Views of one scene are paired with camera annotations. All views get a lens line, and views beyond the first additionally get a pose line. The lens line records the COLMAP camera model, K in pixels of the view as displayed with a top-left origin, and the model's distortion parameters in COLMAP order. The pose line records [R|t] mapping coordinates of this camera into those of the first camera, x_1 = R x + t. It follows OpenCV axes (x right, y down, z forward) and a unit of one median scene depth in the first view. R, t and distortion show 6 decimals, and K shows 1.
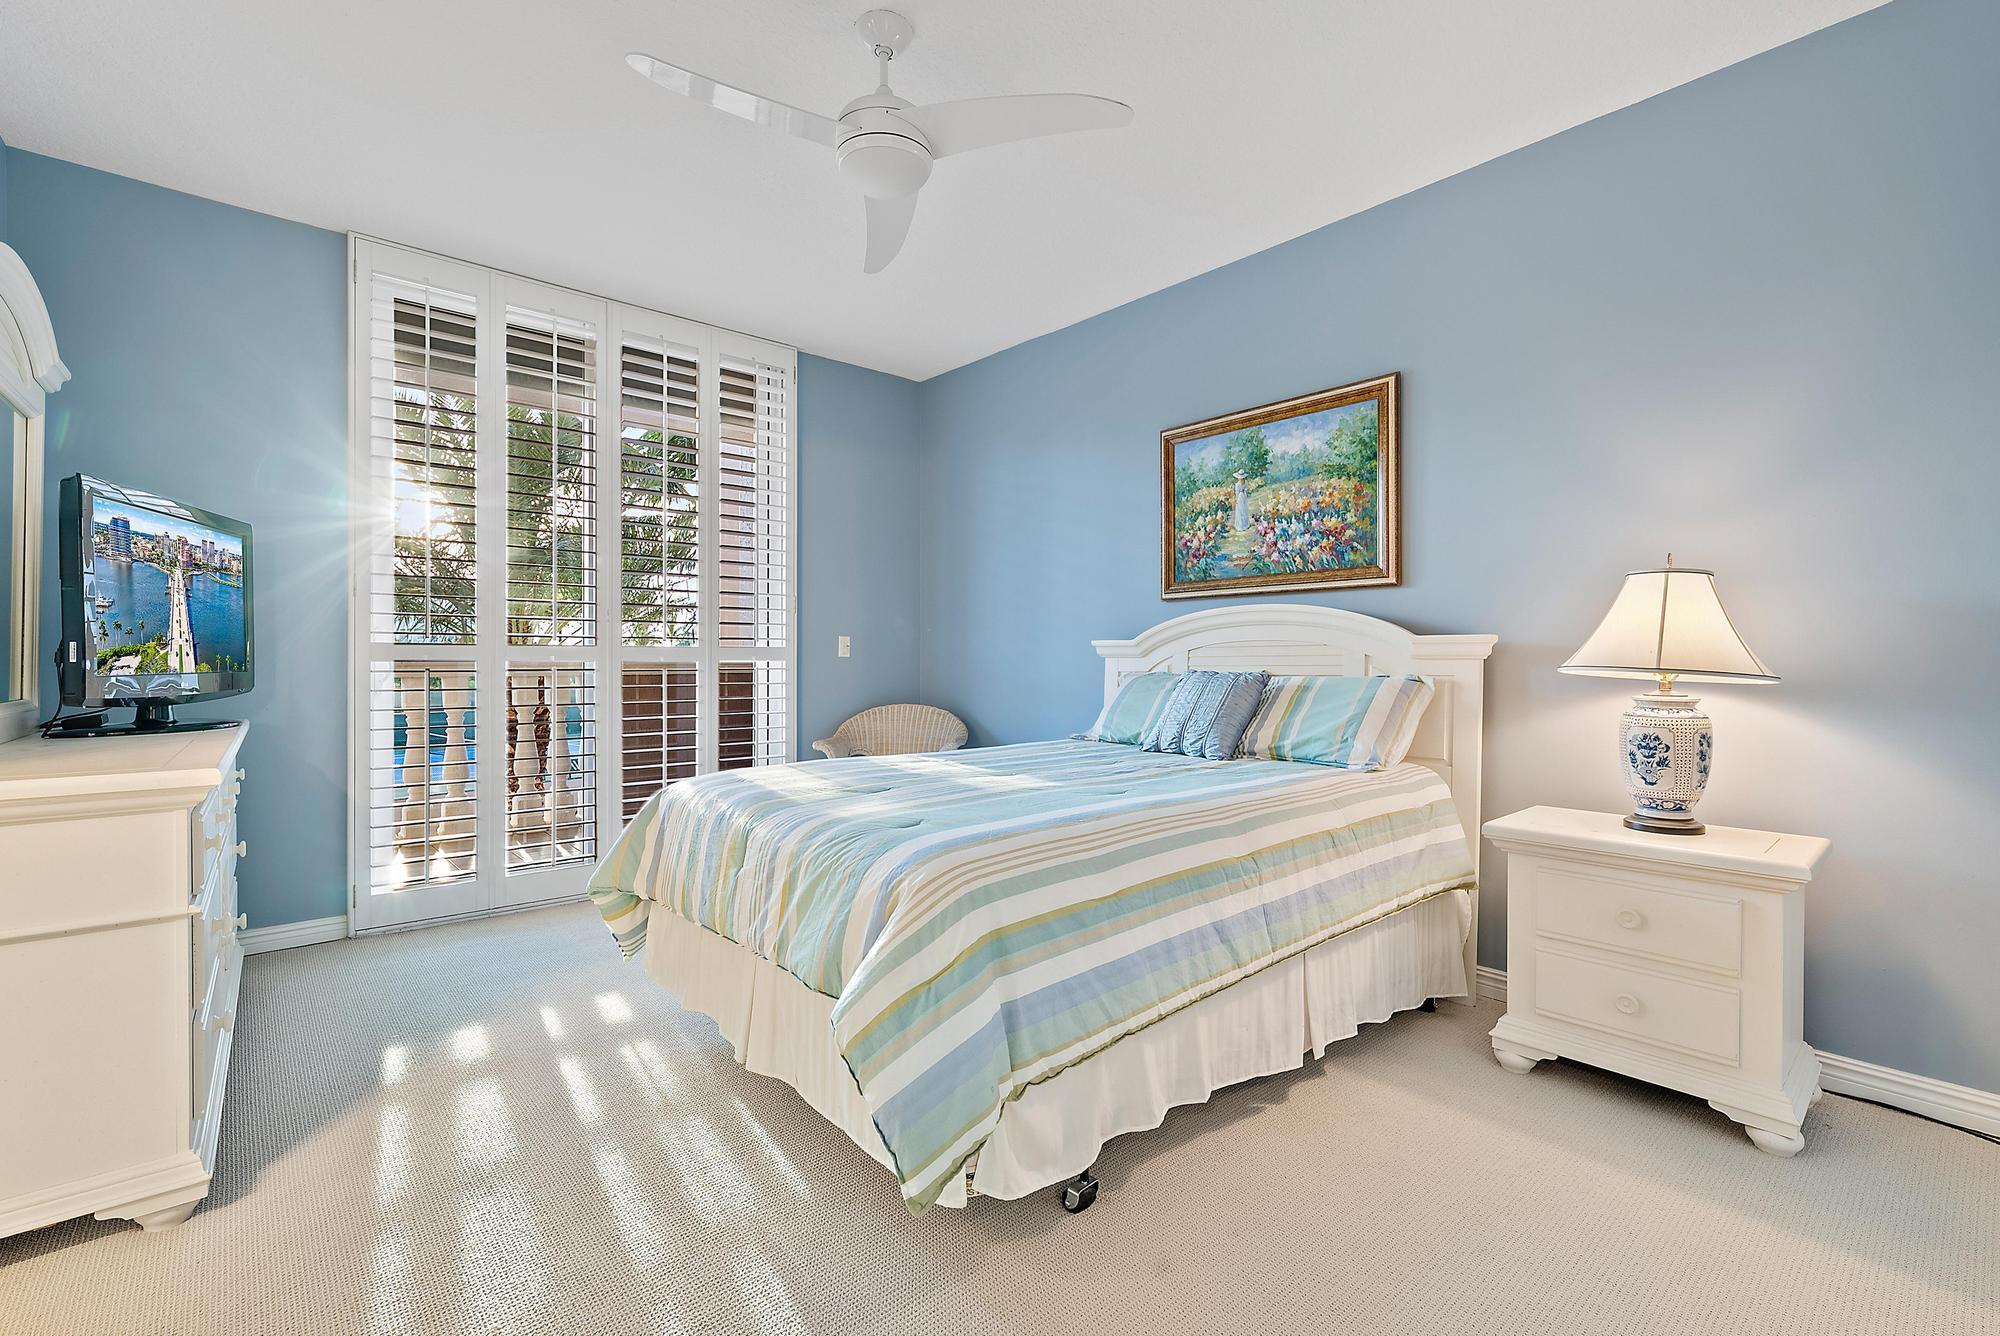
lens RADIAL K [[872.2, 0, 1000.0], [0, 872.2, 668.0], [0, 0, 1]] dist [0.000513, 0.000039]
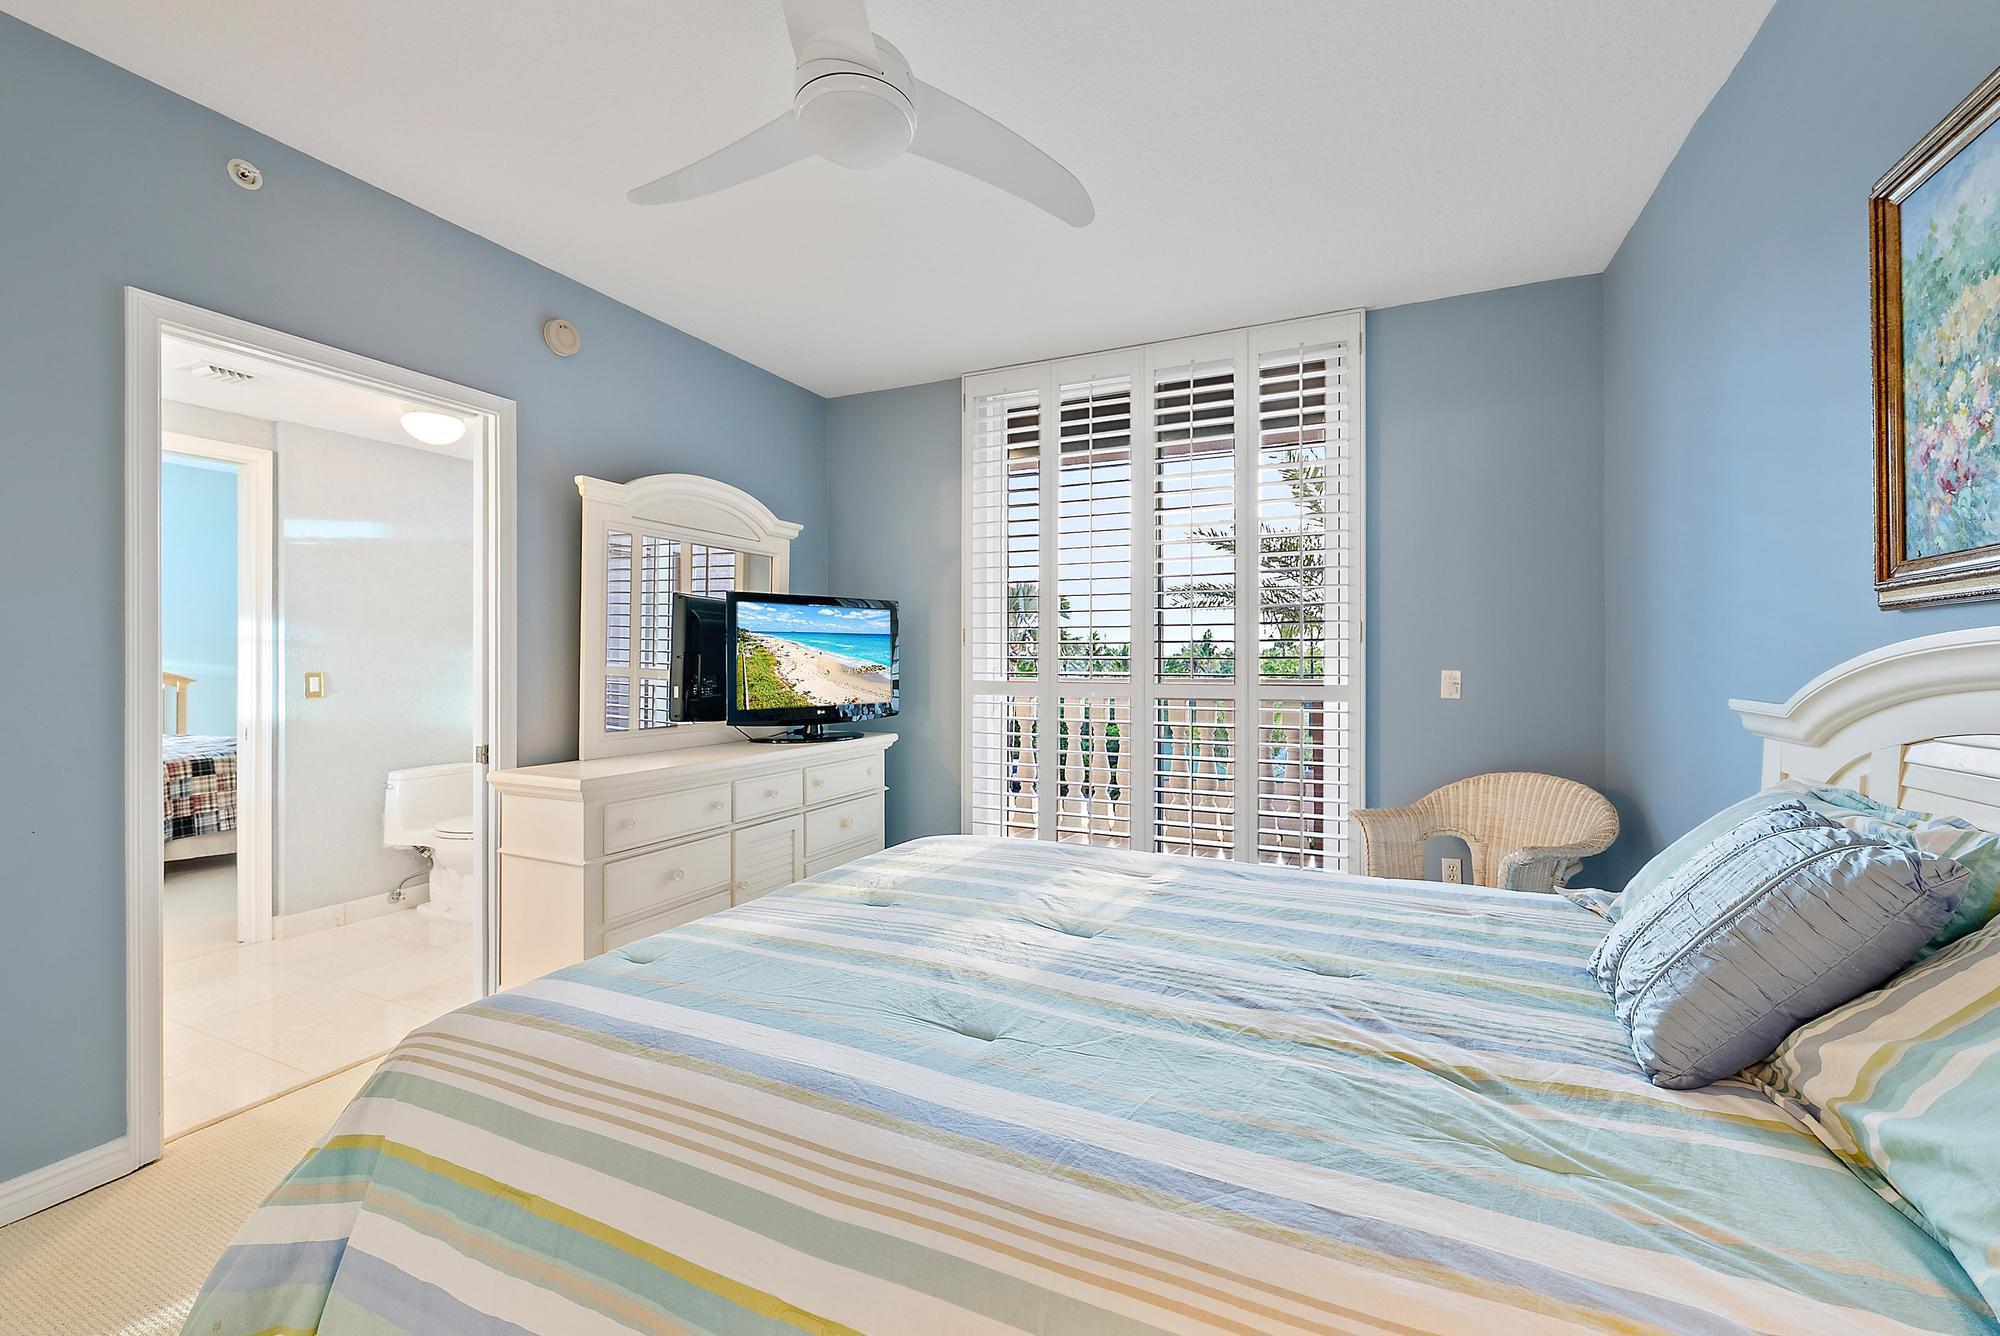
lens RADIAL K [[792.4, 0, 1000.0], [0, 792.4, 668.0], [0, 0, 1]] dist [-0.002196, -0.000202]
pose [[0.416153, 0.008367, -0.909256, 0.349217], [-0.009987, 0.999939, 0.004630, -0.048854], [0.909240, 0.007154, 0.416211, 0.493161]]
